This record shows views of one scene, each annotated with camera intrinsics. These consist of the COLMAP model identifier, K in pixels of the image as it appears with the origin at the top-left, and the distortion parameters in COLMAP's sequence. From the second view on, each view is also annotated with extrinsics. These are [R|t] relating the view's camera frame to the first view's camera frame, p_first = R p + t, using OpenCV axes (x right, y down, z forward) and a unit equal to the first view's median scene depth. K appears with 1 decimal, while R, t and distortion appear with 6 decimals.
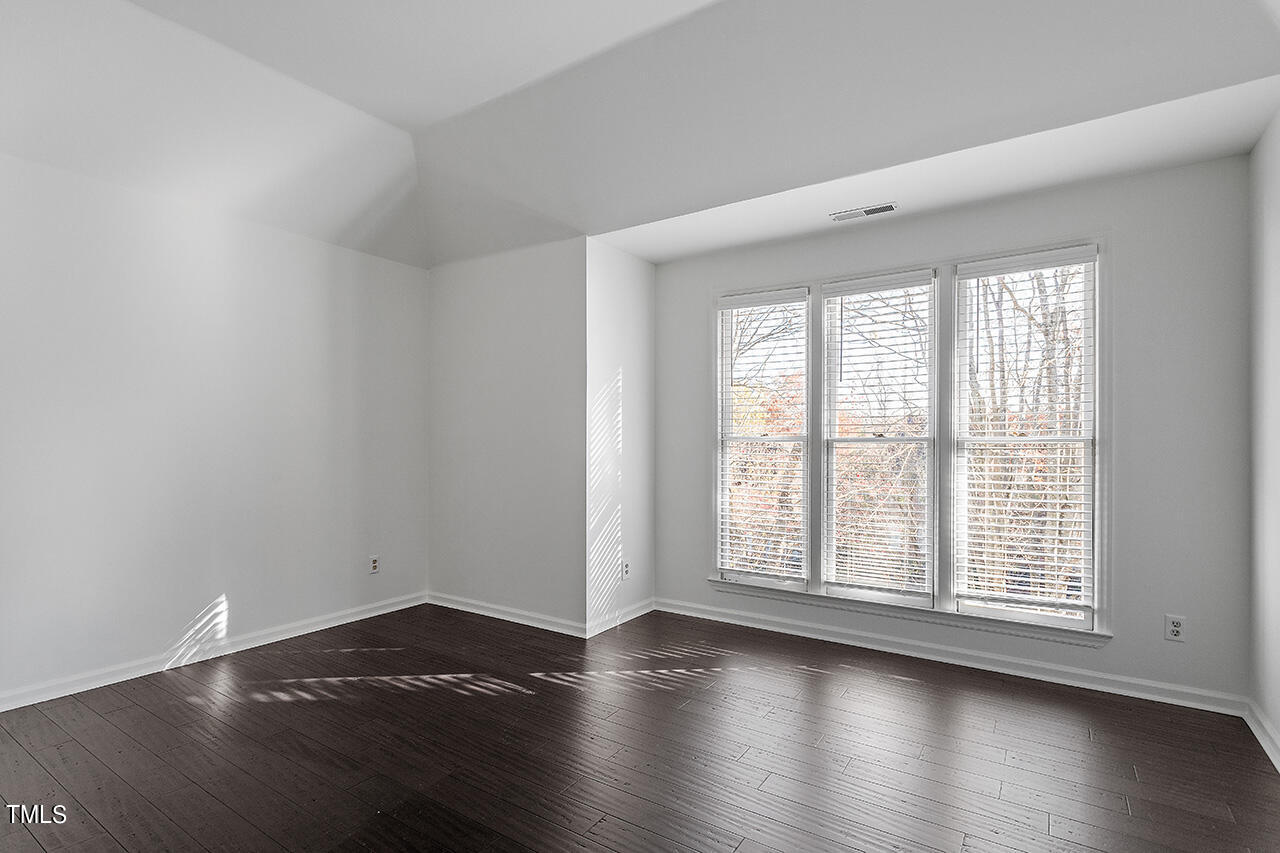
lens RADIAL K [[610.3, 0, 633.9], [0, 610.3, 437.4], [0, 0, 1]] dist [0.005726, -0.000096]
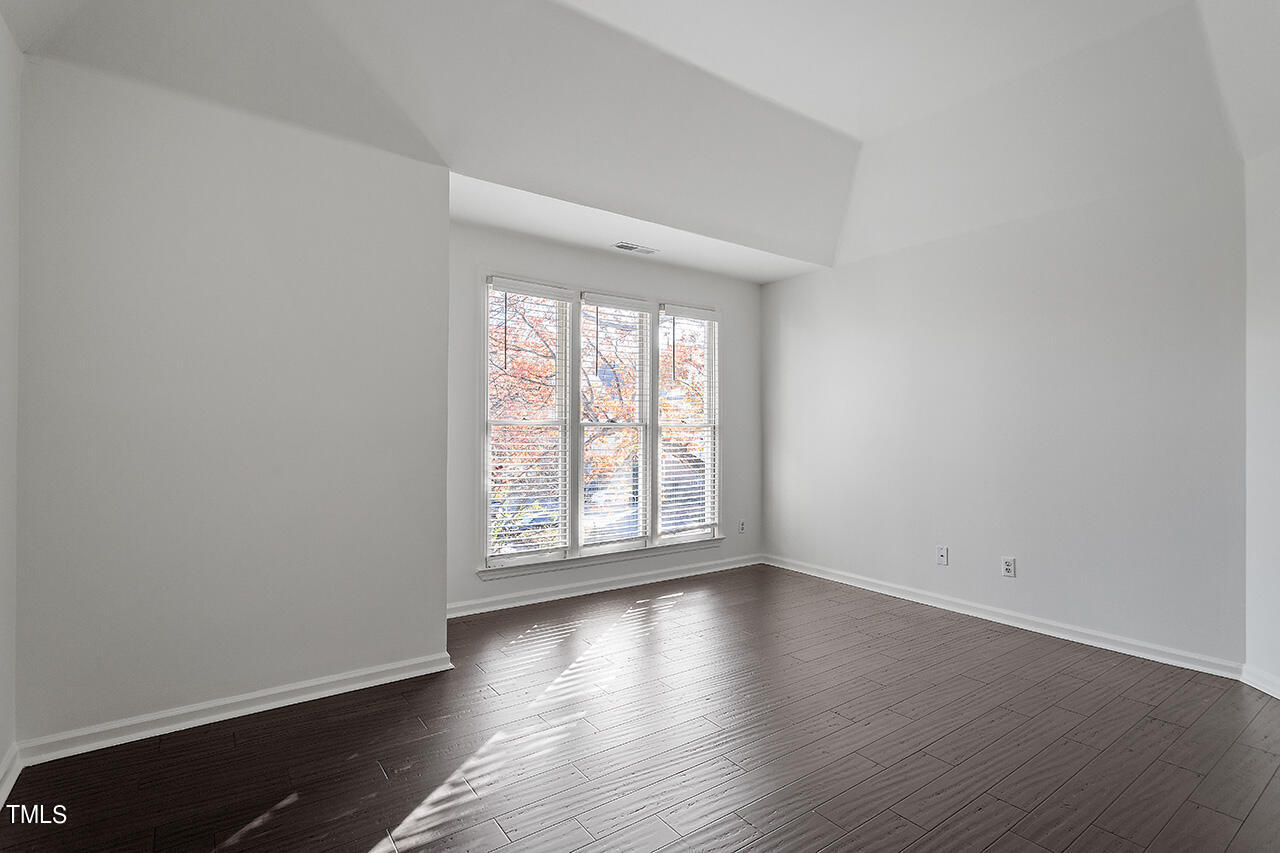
lens RADIAL K [[610.3, 0, 630.5], [0, 610.3, 424.4], [0, 0, 1]] dist [0.005726, -0.000096]
pose [[0.361324, 0.005767, 0.932423, -0.683182], [-0.013022, 0.999915, -0.001138, 0.003471], [-0.932350, -0.011731, 0.361368, 0.446250]]
